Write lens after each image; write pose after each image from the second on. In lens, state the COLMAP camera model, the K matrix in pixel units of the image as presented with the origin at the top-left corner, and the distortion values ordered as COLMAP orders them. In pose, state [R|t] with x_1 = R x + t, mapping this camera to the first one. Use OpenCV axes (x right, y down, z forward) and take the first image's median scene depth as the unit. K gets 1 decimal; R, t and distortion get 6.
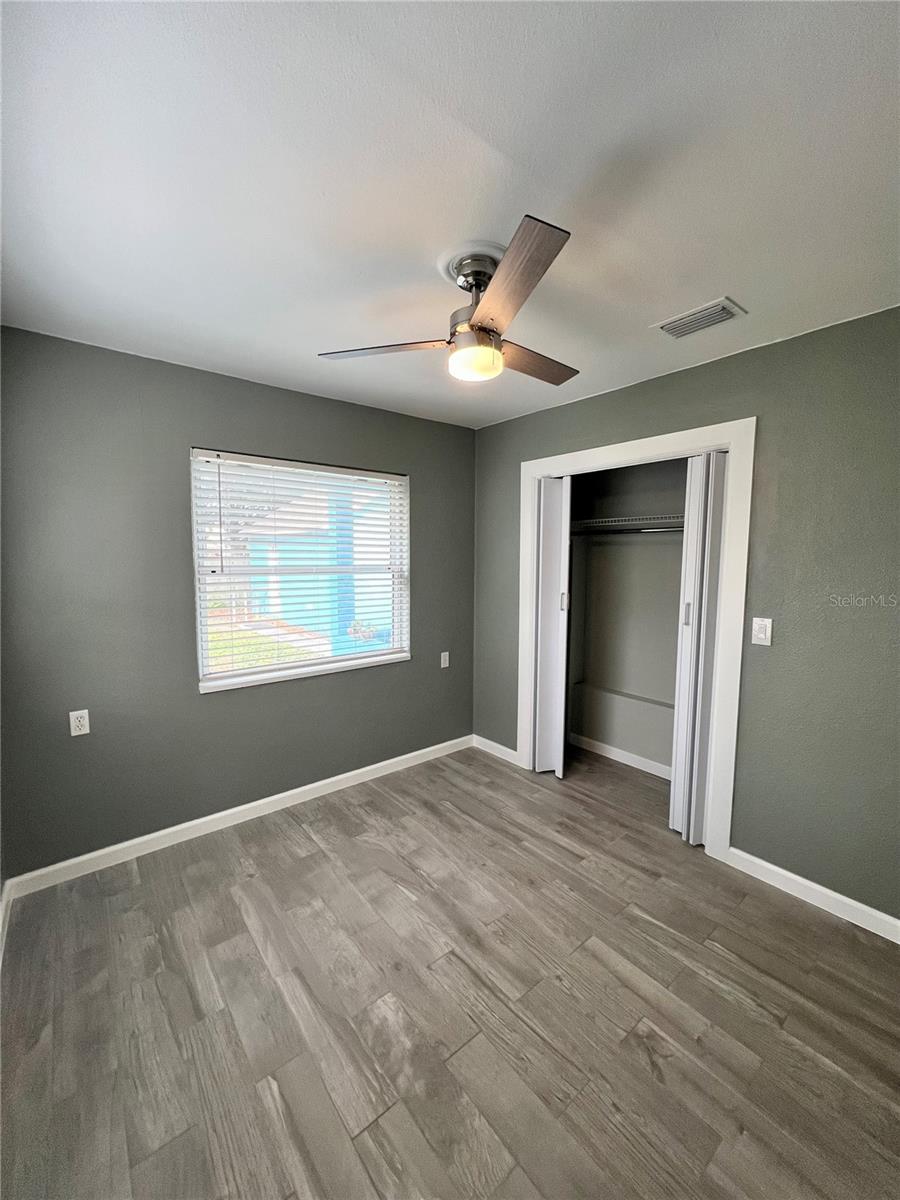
lens RADIAL K [[477.6, 0, 449.3], [0, 477.6, 592.8], [0, 0, 1]] dist [-0.000766, 0.000050]
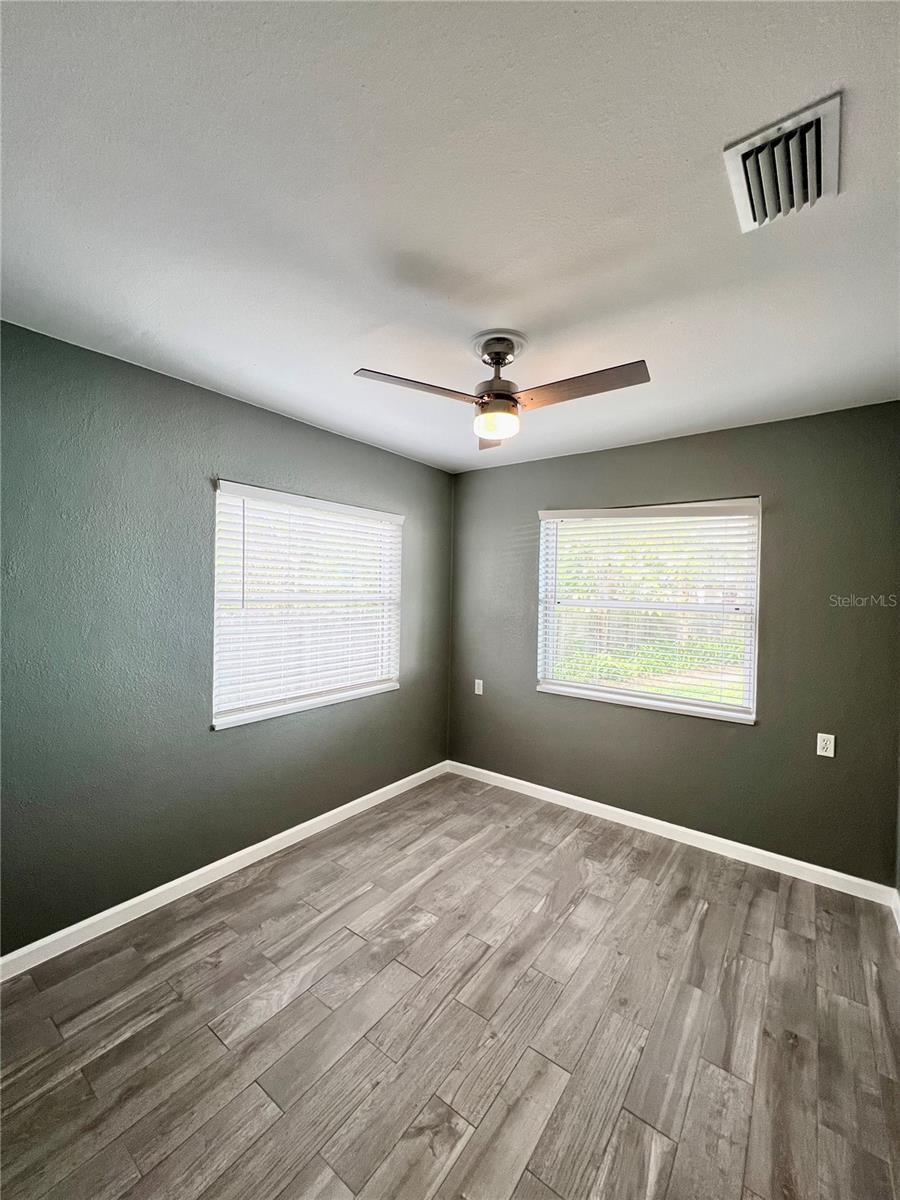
lens RADIAL K [[477.6, 0, 456.6], [0, 477.6, 593.1], [0, 0, 1]] dist [-0.000766, 0.000050]
pose [[0.248148, 0.007312, -0.968694, 0.896728], [-0.095908, 0.995244, -0.017056, -0.026186], [0.963963, 0.097138, 0.247669, 0.495044]]
